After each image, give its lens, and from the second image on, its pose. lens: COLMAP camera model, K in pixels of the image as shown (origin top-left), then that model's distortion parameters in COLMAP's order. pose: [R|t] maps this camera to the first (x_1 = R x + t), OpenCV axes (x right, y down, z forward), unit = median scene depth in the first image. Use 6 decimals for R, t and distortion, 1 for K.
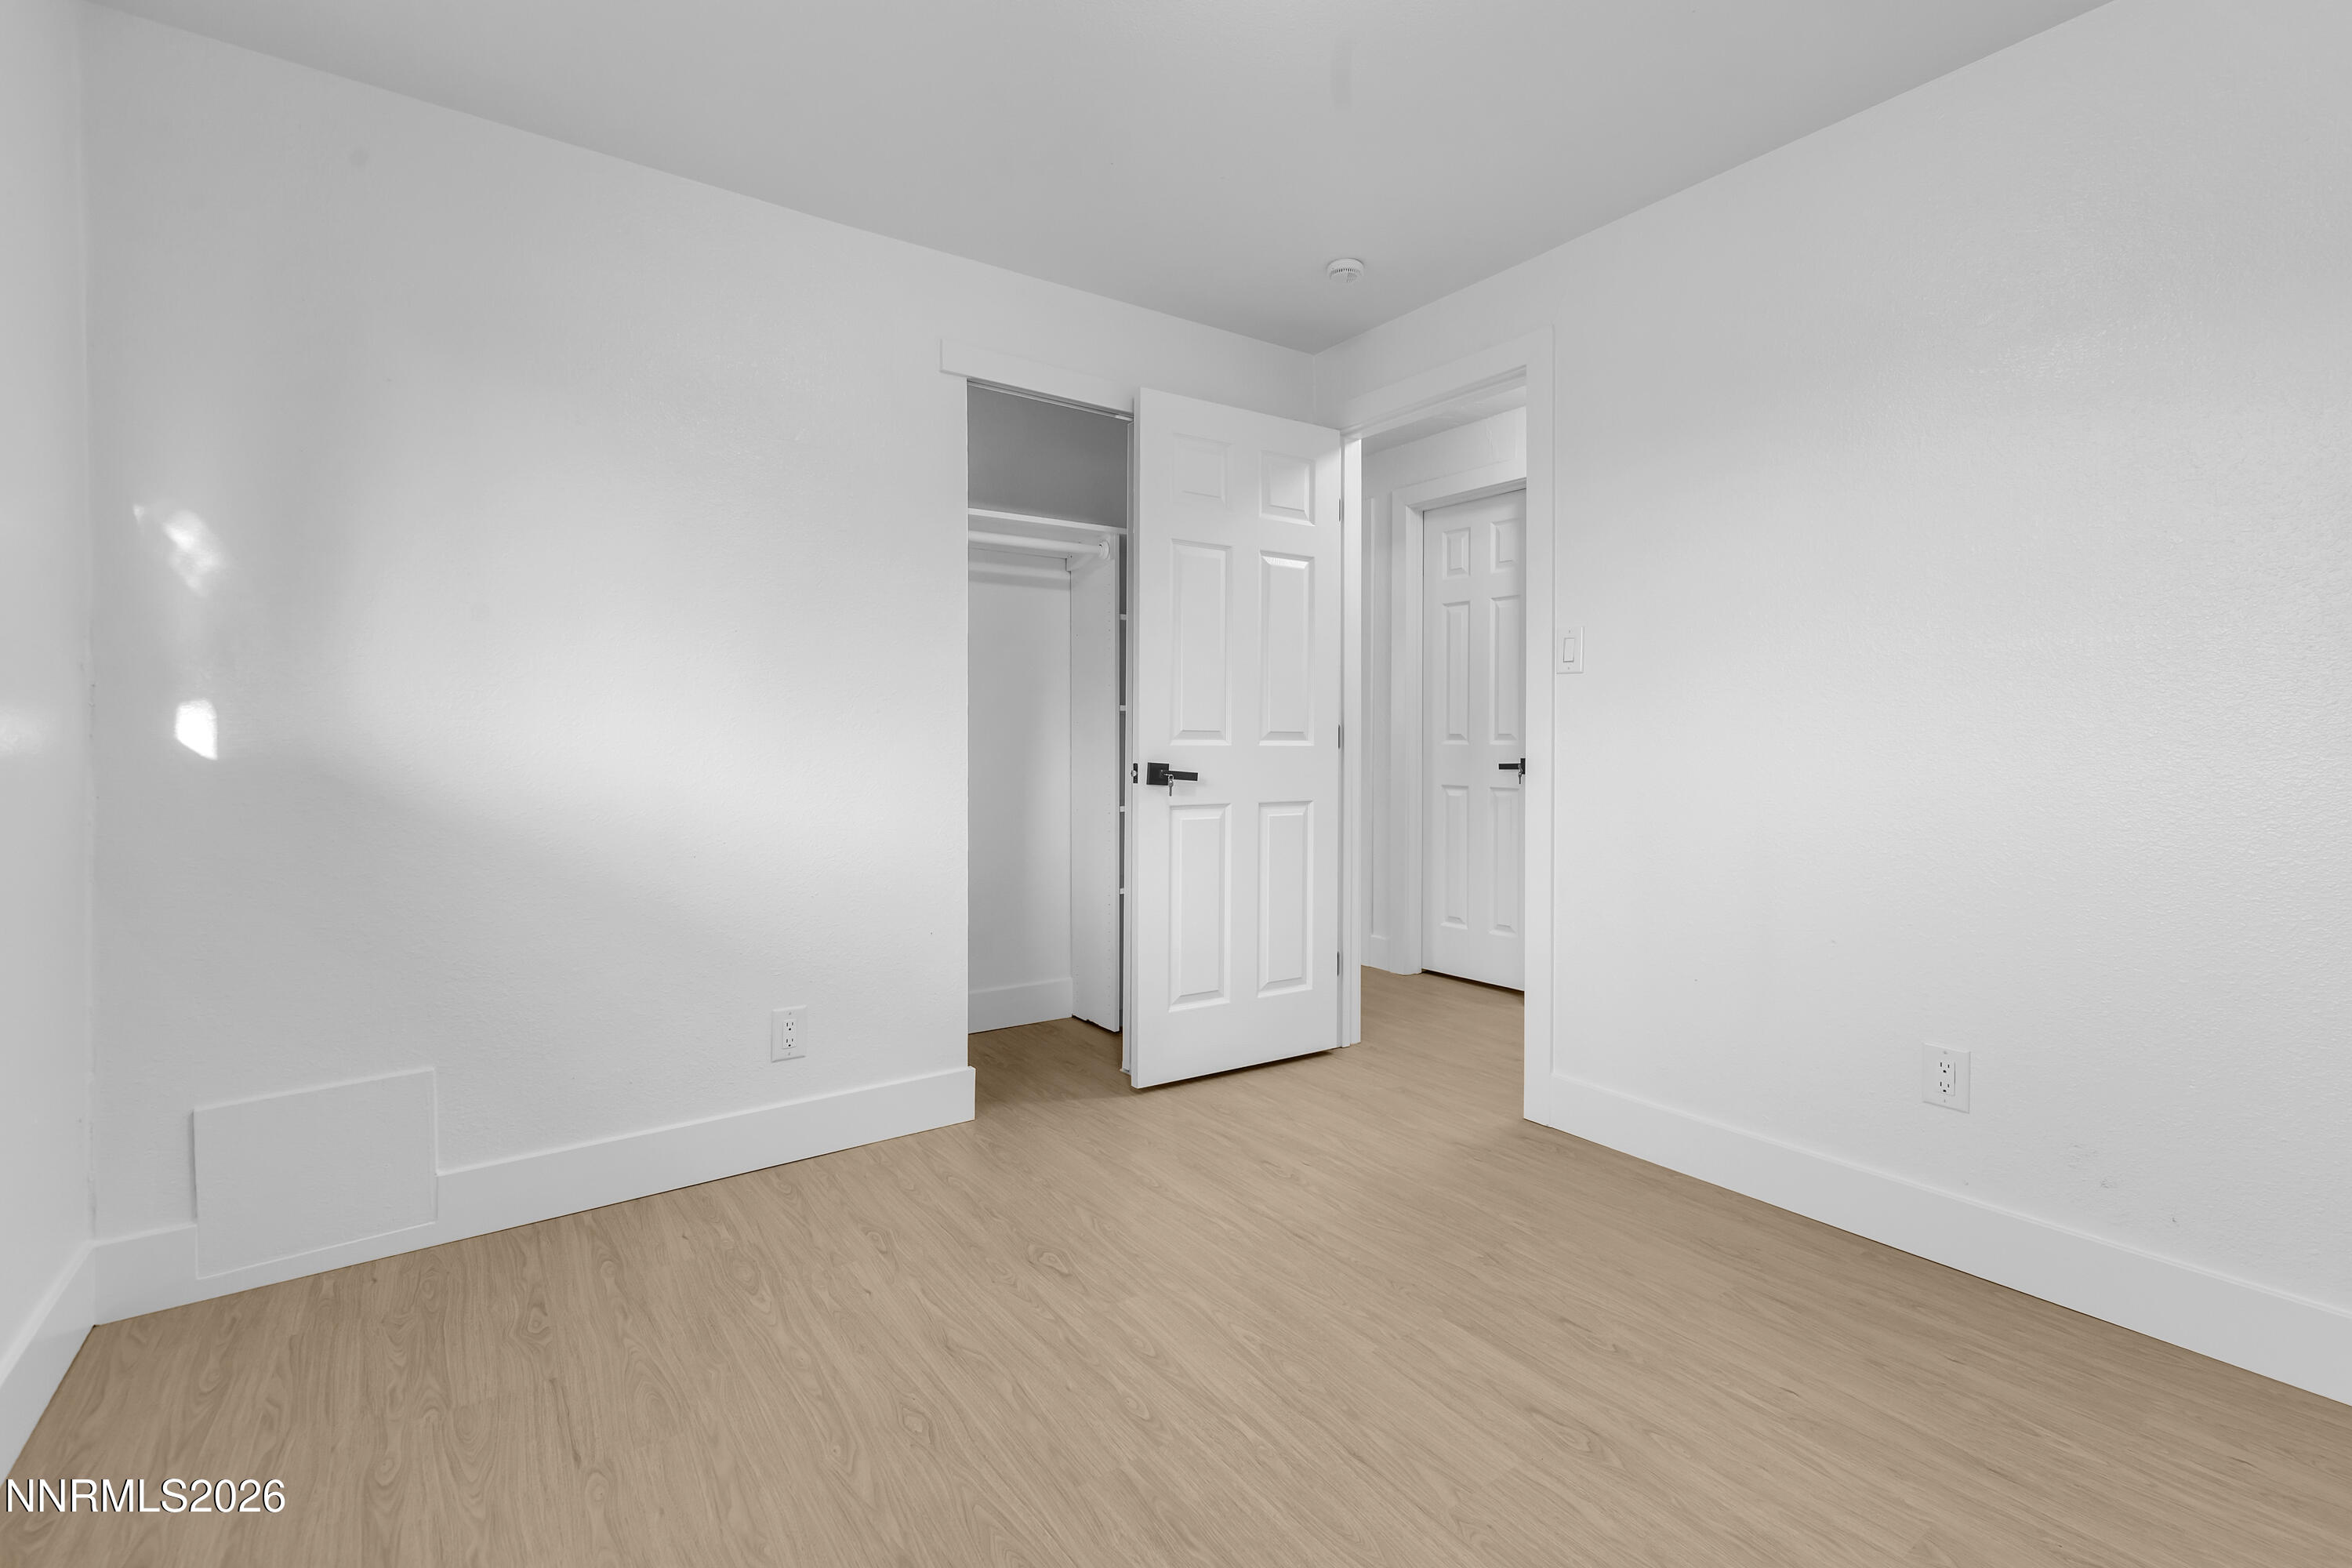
lens RADIAL K [[1048.7, 0, 1171.6], [0, 1048.7, 772.4], [0, 0, 1]] dist [0.001903, 0.000709]
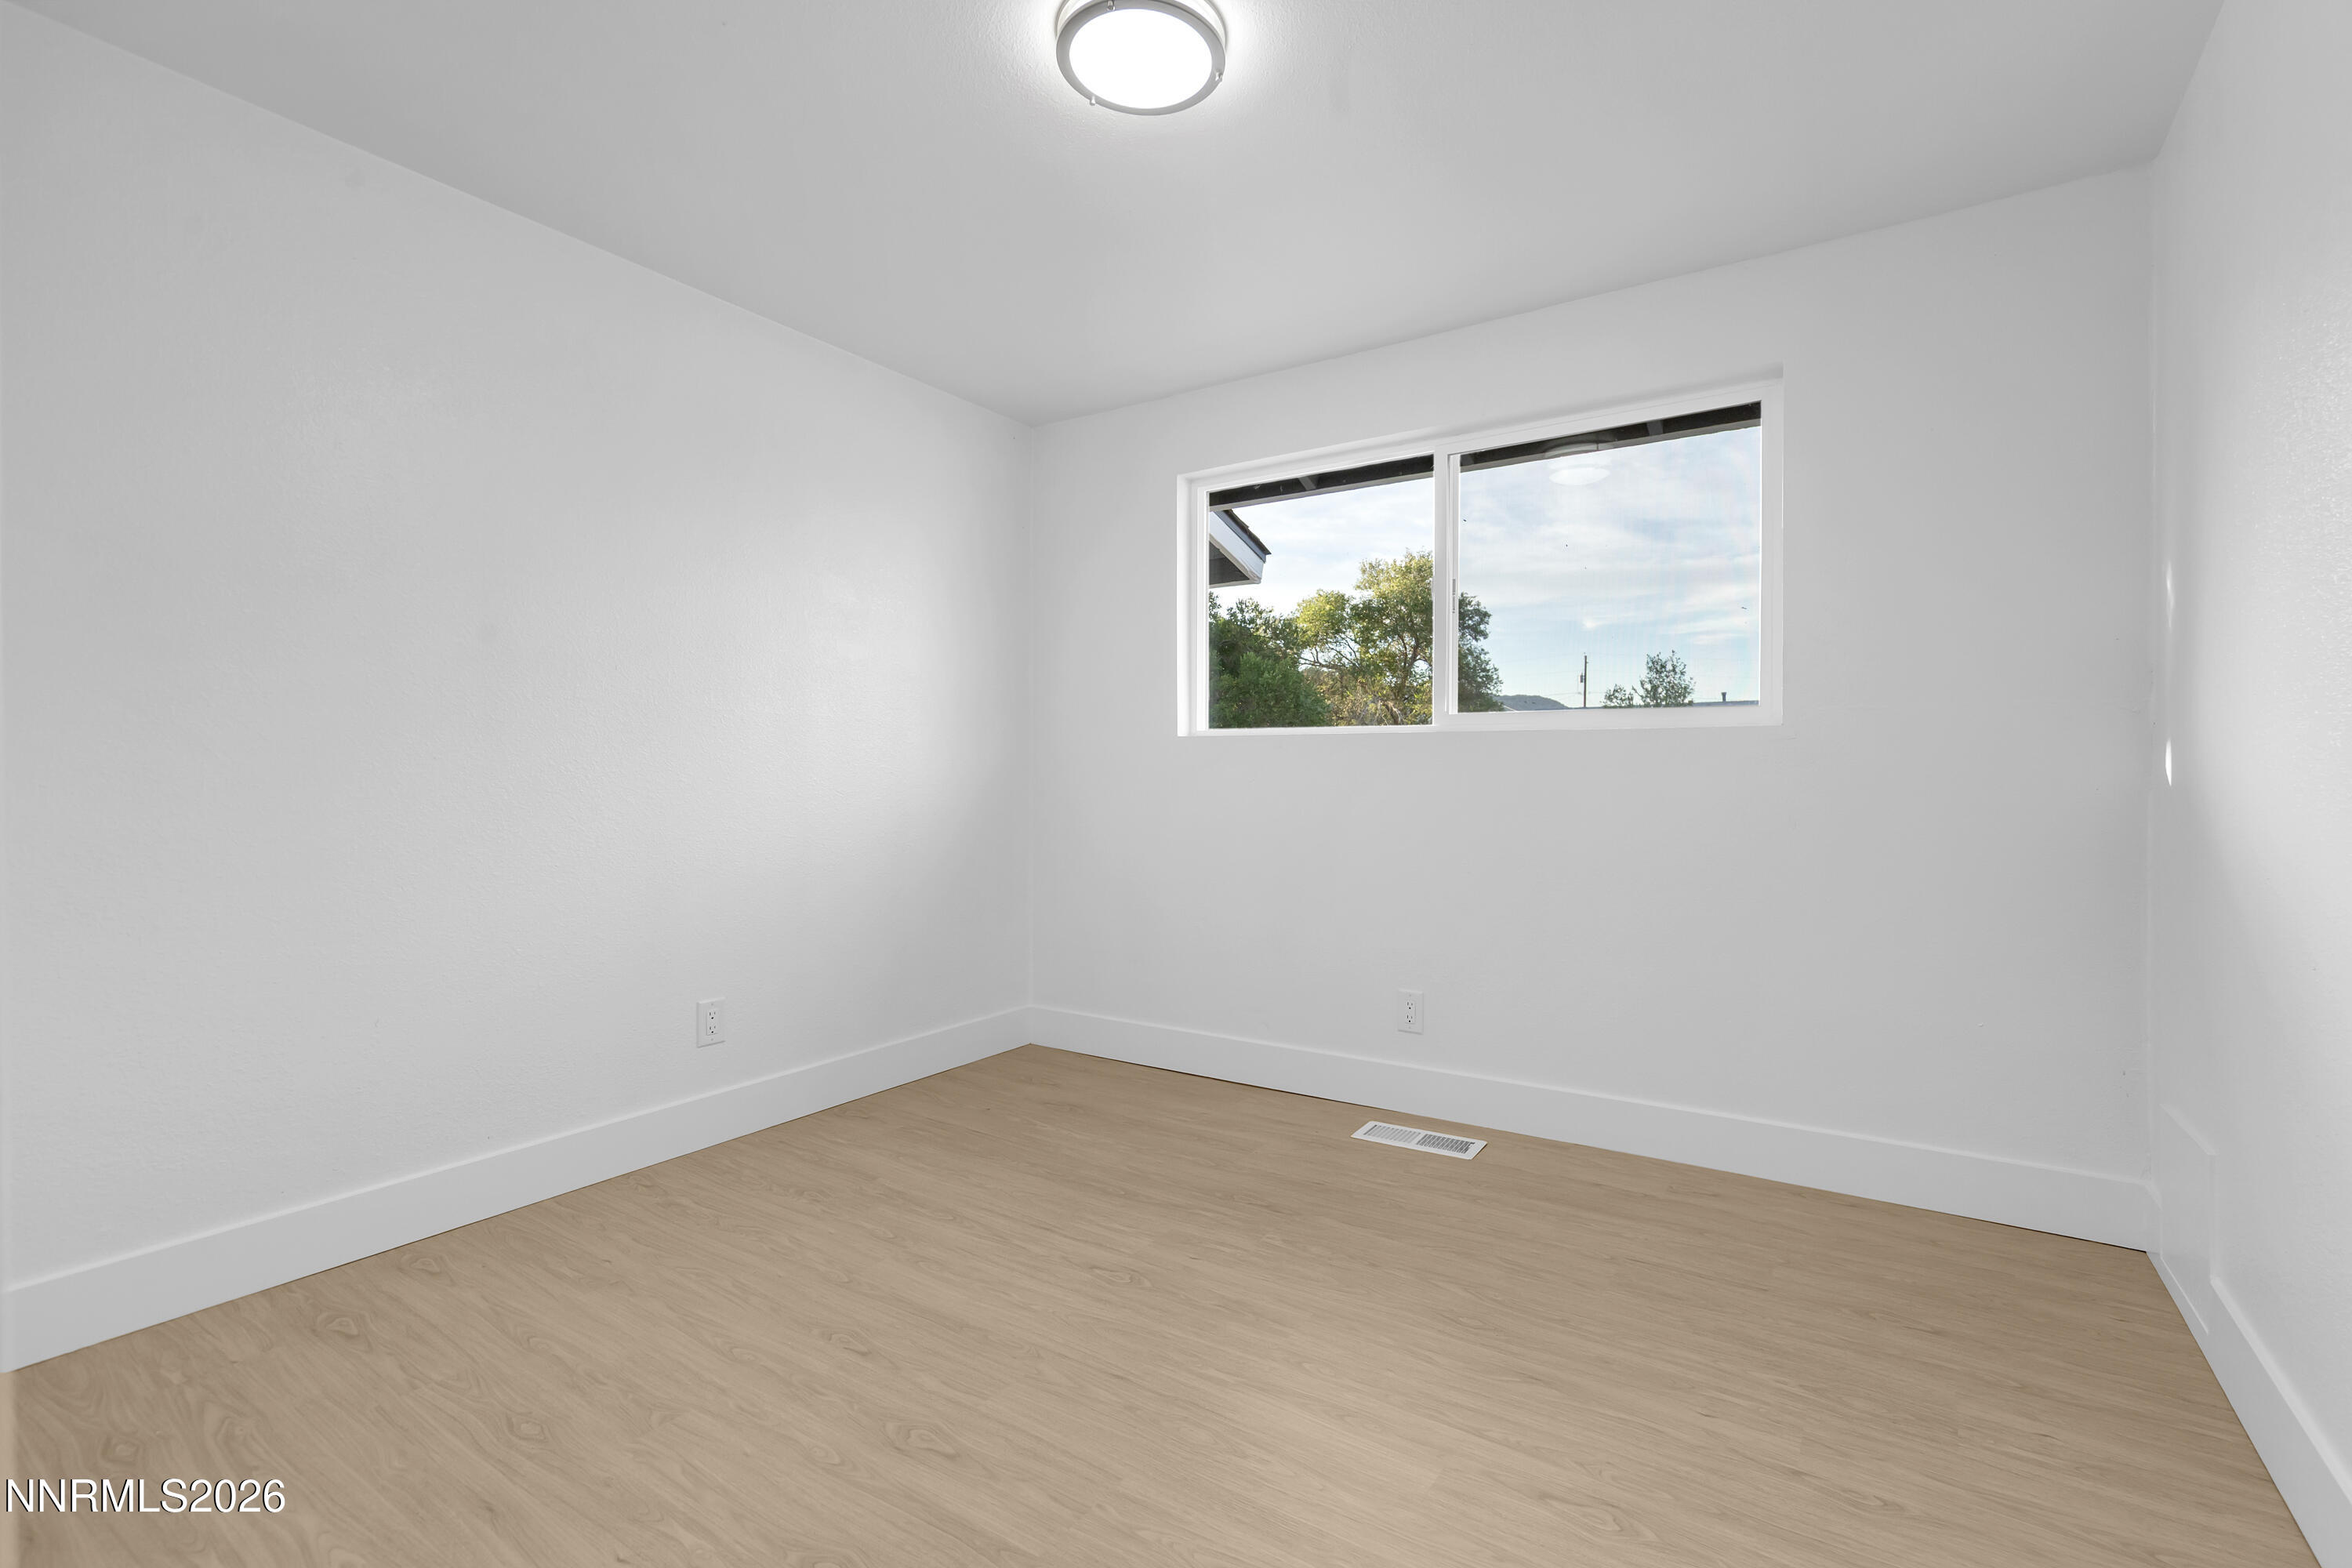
lens RADIAL K [[1048.7, 0, 1166.0], [0, 1048.7, 794.7], [0, 0, 1]] dist [0.001903, 0.000709]
pose [[-0.945260, 0.005364, -0.326274, 0.446995], [-0.011439, 0.998706, 0.049561, -0.045078], [0.326117, 0.050580, -0.943975, 1.845474]]
